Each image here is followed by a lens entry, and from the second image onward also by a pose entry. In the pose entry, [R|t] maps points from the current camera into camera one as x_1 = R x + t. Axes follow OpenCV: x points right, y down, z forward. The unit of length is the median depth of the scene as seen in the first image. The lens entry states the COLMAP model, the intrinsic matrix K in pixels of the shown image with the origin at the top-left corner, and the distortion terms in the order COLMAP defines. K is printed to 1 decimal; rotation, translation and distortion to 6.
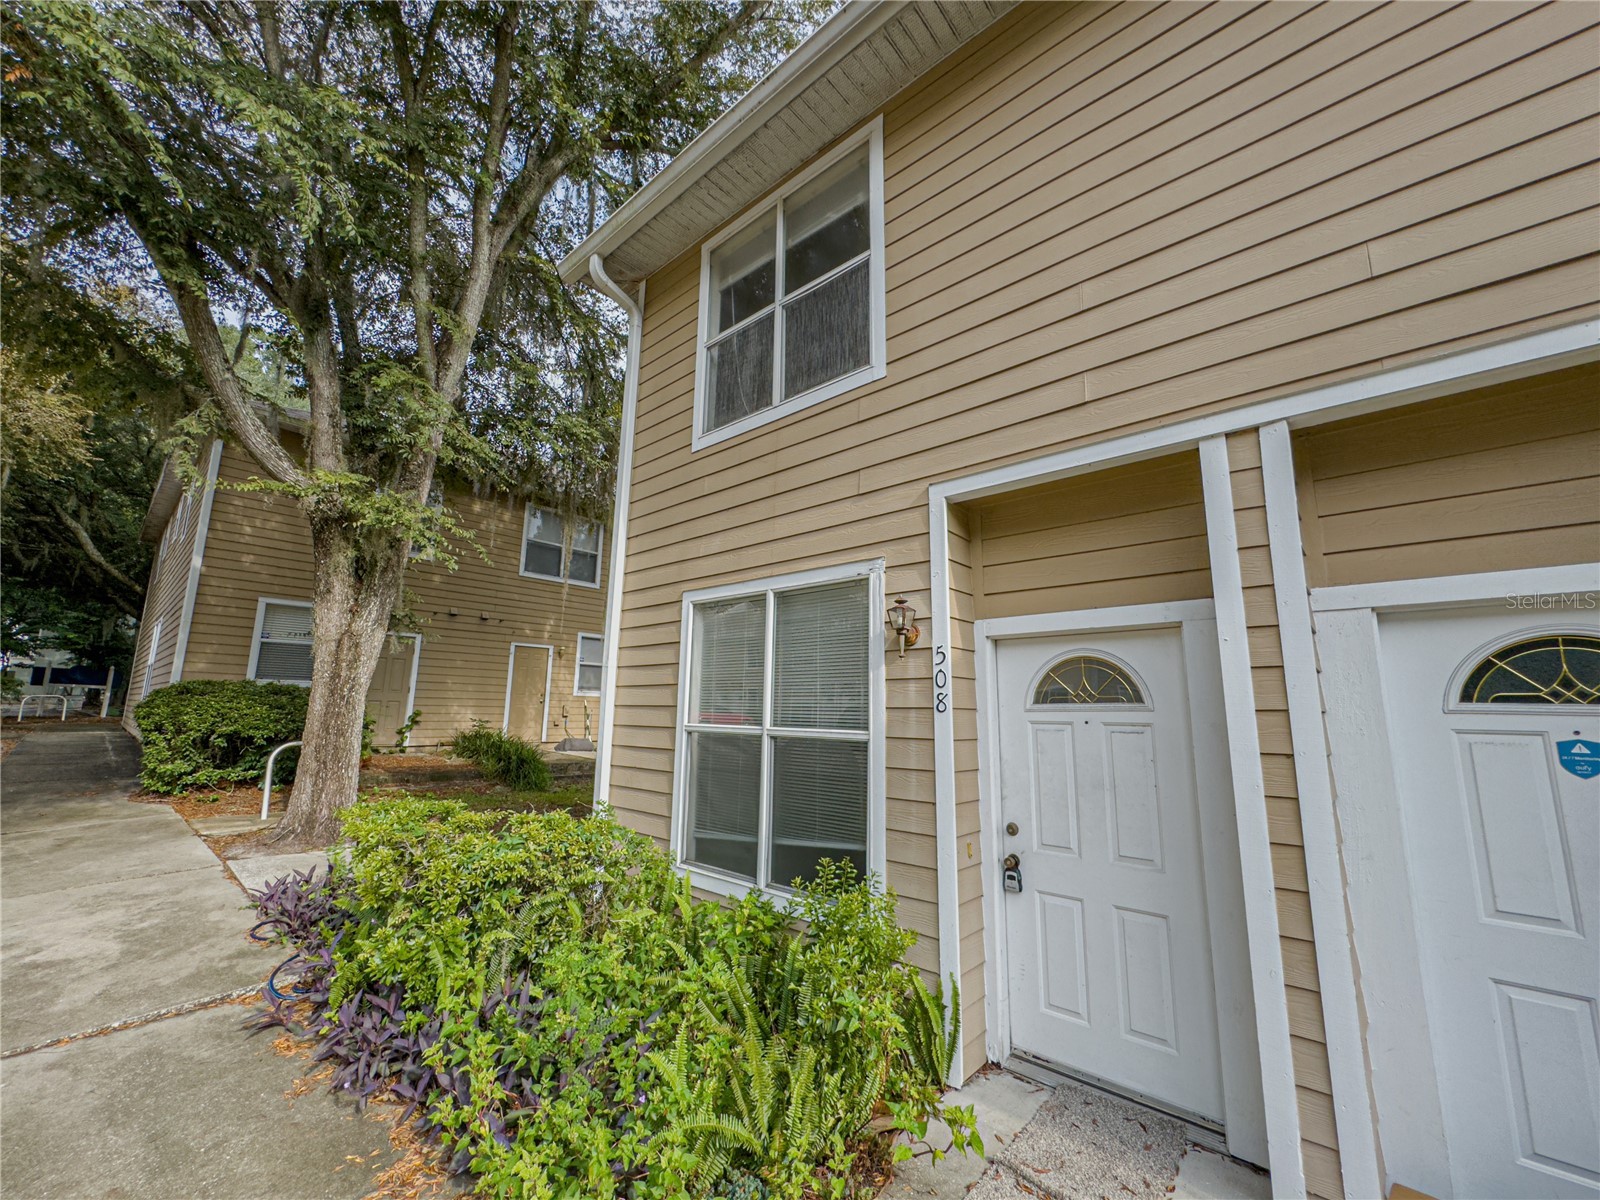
lens RADIAL K [[640.4, 0, 797.6], [0, 640.4, 598.5], [0, 0, 1]] dist [-0.002275, 0.000692]
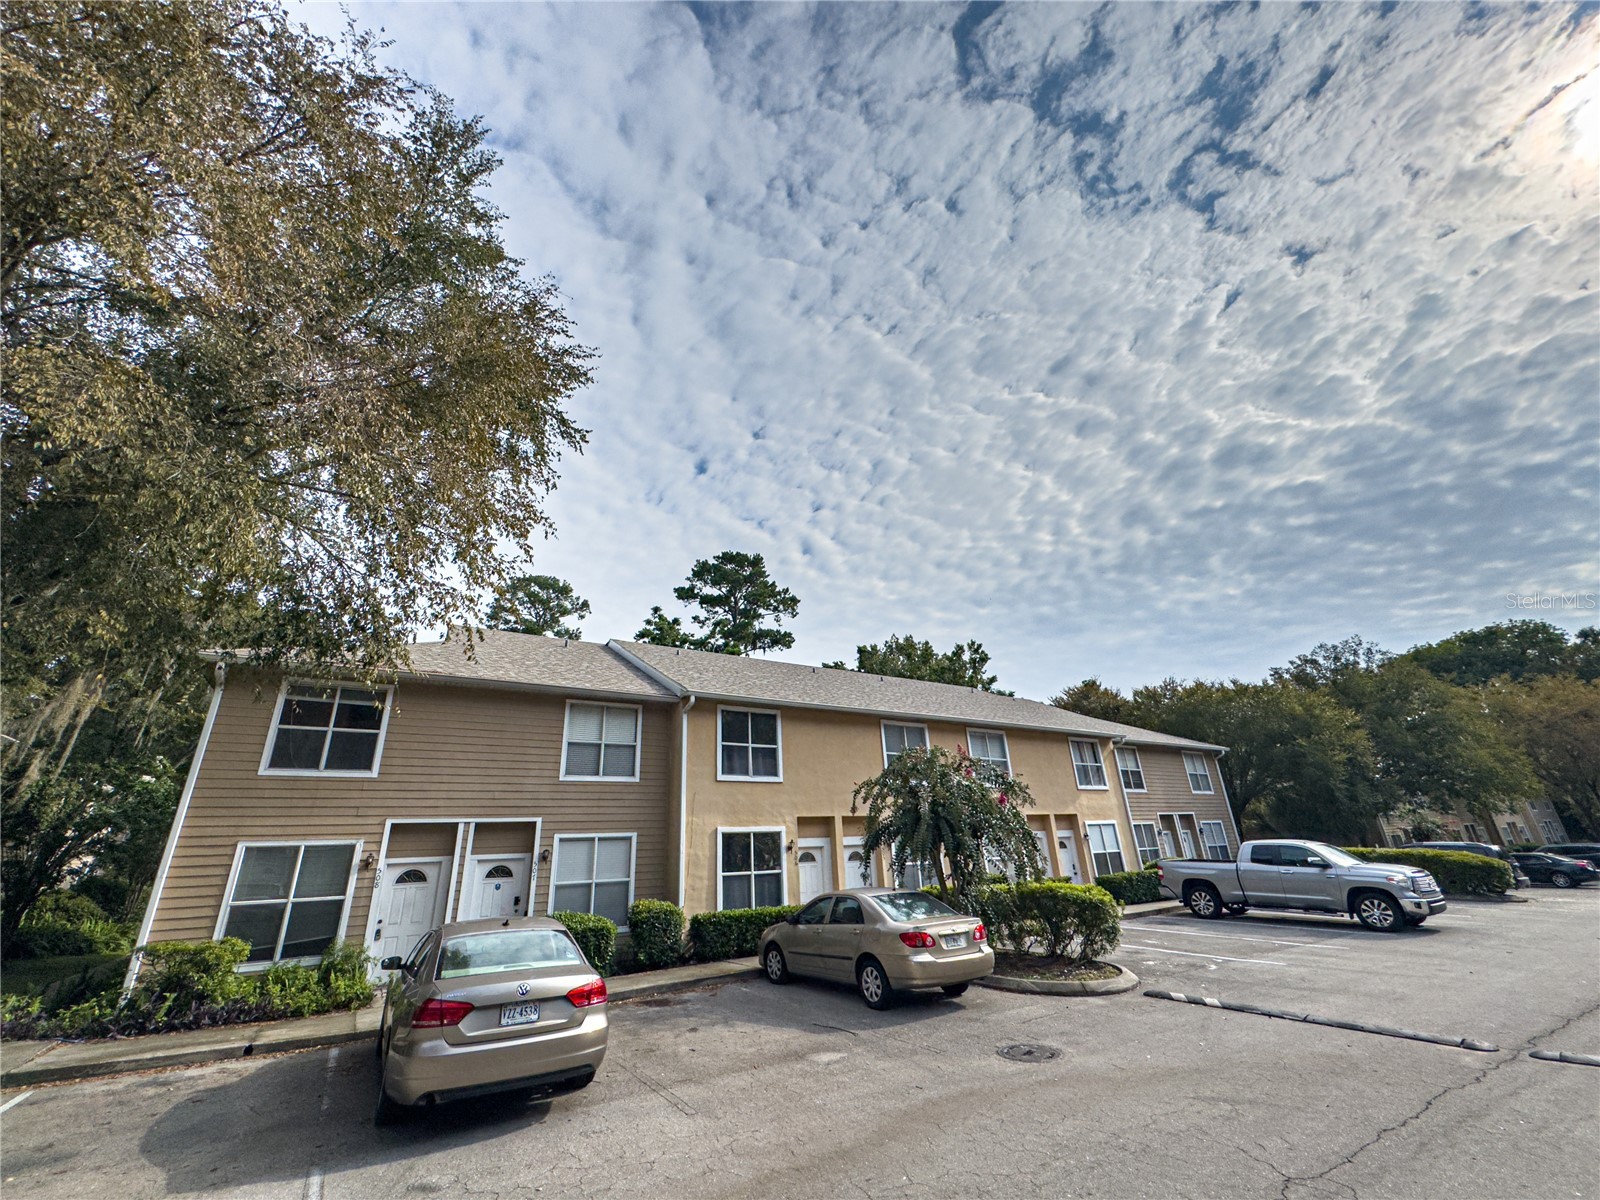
lens RADIAL K [[640.4, 0, 797.4], [0, 640.4, 595.4], [0, 0, 1]] dist [-0.002275, 0.000692]
pose [[0.284876, 0.329852, 0.900024, -2.669599], [-0.120124, 0.943812, -0.307878, -0.513150], [-0.951008, -0.020408, 0.308492, -2.164239]]
